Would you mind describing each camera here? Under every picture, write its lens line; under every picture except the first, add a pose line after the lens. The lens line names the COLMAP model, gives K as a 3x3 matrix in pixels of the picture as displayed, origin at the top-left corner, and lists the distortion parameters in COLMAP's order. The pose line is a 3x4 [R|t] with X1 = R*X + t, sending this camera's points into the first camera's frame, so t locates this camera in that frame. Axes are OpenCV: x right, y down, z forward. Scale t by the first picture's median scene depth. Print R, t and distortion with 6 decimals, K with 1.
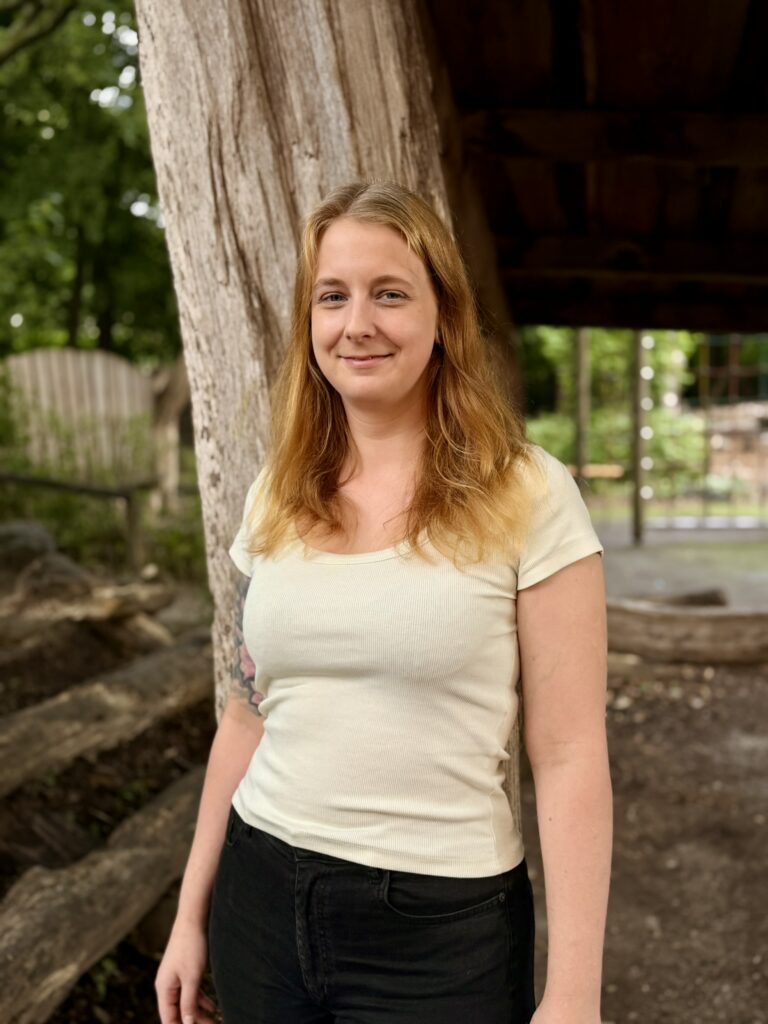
lens RADIAL K [[1129.2, 0, 382.3], [0, 1129.2, 518.8], [0, 0, 1]] dist [0.203689, -0.492916]
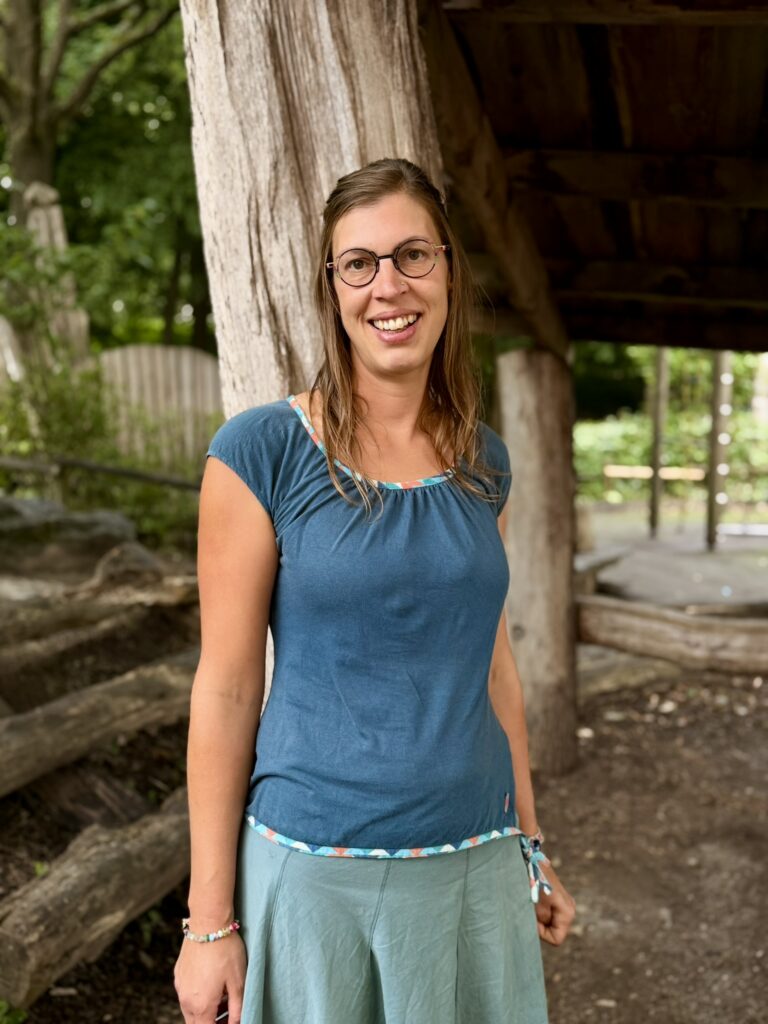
lens RADIAL K [[1129.2, 0, 382.3], [0, 1129.2, 518.8], [0, 0, 1]] dist [0.203689, -0.492916]
pose [[0.996432, 0.036887, -0.075906, 0.085326], [-0.036226, 0.999293, 0.010071, -0.031525], [0.076224, -0.007285, 0.997064, -0.159143]]
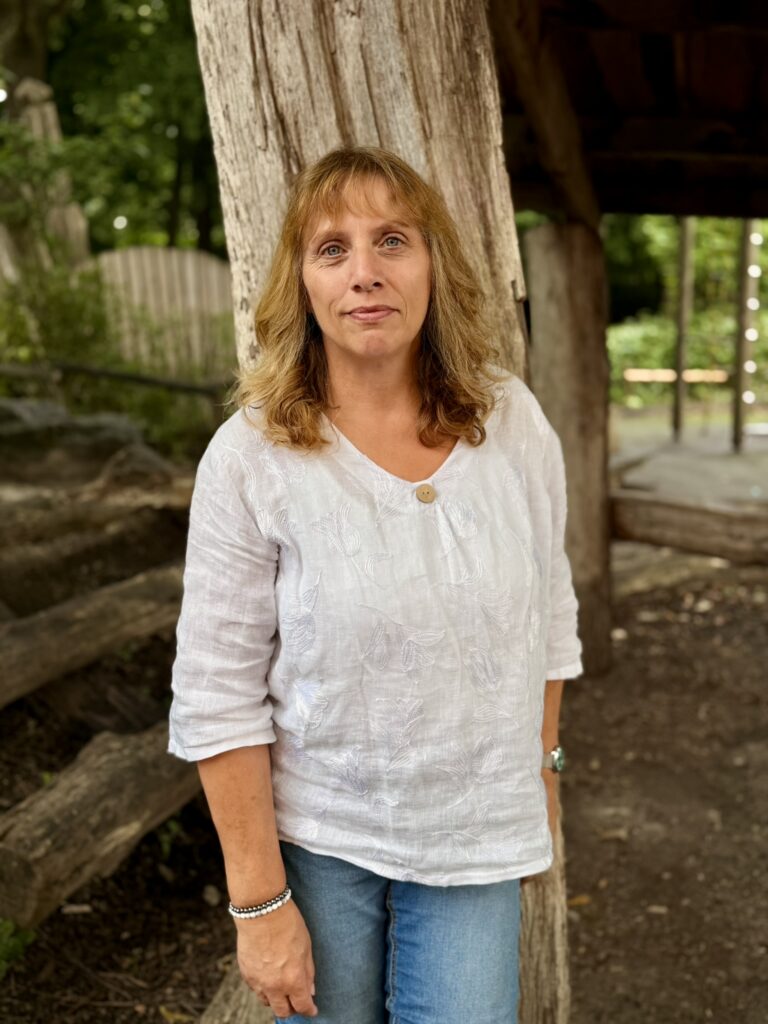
lens RADIAL K [[1128.6, 0, 379.9], [0, 1128.6, 520.4], [0, 0, 1]] dist [0.207599, -0.510198]
pose [[0.995987, 0.020425, -0.087132, 0.054467], [-0.013173, 0.996461, 0.083017, 0.029549], [0.088520, -0.081536, 0.992732, -0.000579]]
